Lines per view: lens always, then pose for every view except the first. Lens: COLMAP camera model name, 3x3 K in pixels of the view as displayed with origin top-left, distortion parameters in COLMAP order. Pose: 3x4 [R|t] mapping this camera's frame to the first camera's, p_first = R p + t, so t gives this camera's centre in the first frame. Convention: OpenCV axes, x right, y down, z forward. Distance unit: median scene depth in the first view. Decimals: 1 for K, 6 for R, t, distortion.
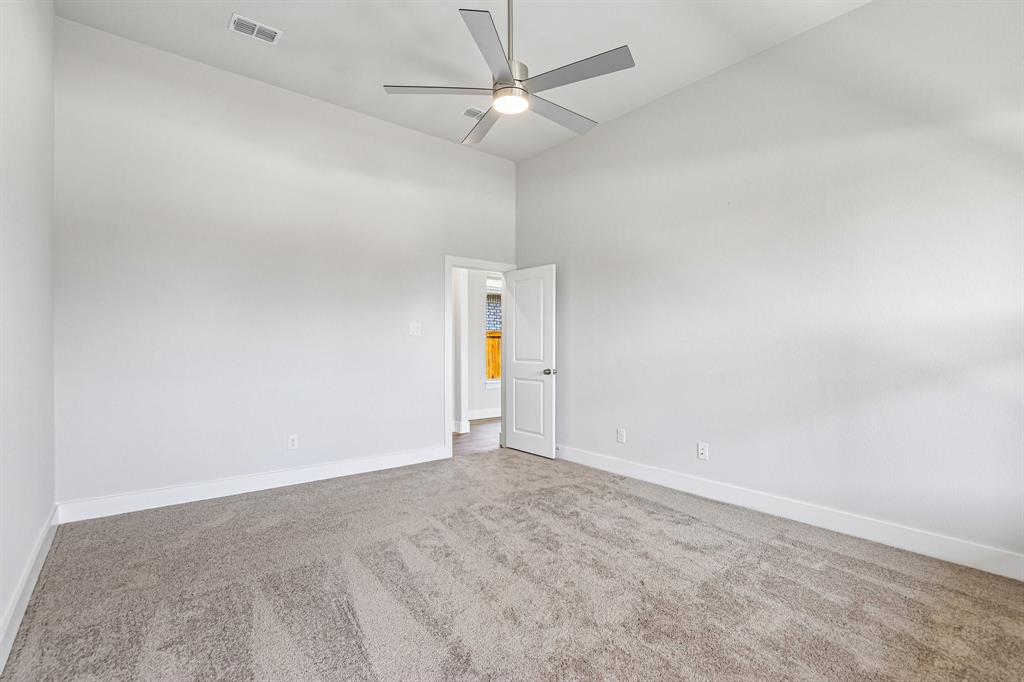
lens RADIAL K [[483.5, 0, 522.7], [0, 483.5, 343.2], [0, 0, 1]] dist [0.007273, 0.000218]
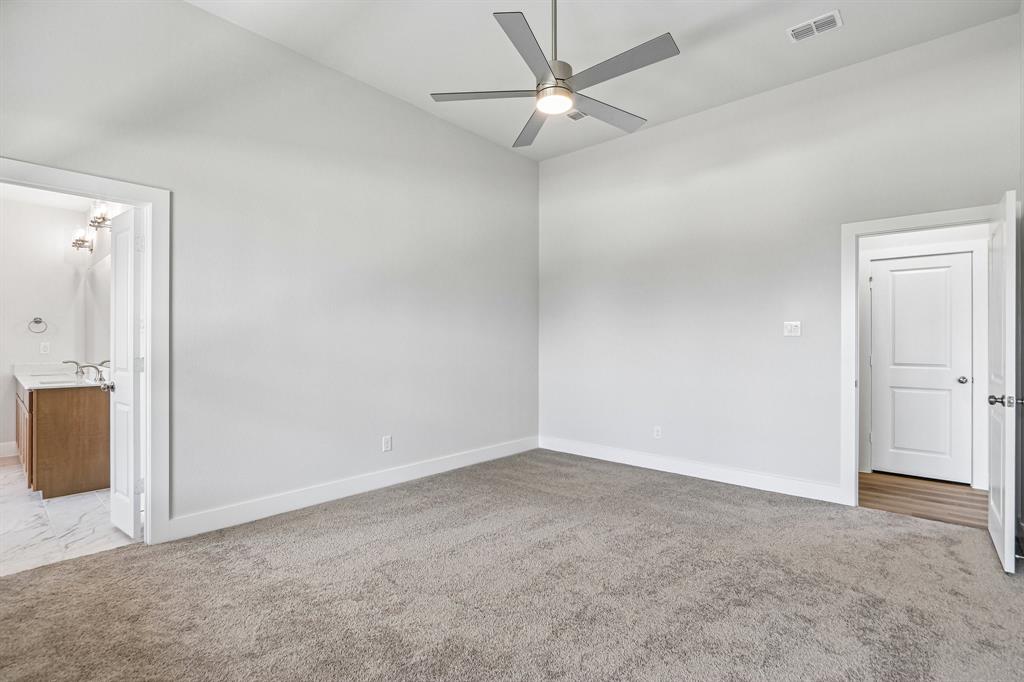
lens RADIAL K [[483.5, 0, 521.1], [0, 483.5, 341.1], [0, 0, 1]] dist [0.007273, 0.000218]
pose [[0.160044, -0.013156, -0.987022, 0.534916], [-0.004611, 0.999890, -0.014076, 0.006641], [0.987099, 0.006804, 0.159966, 0.450804]]
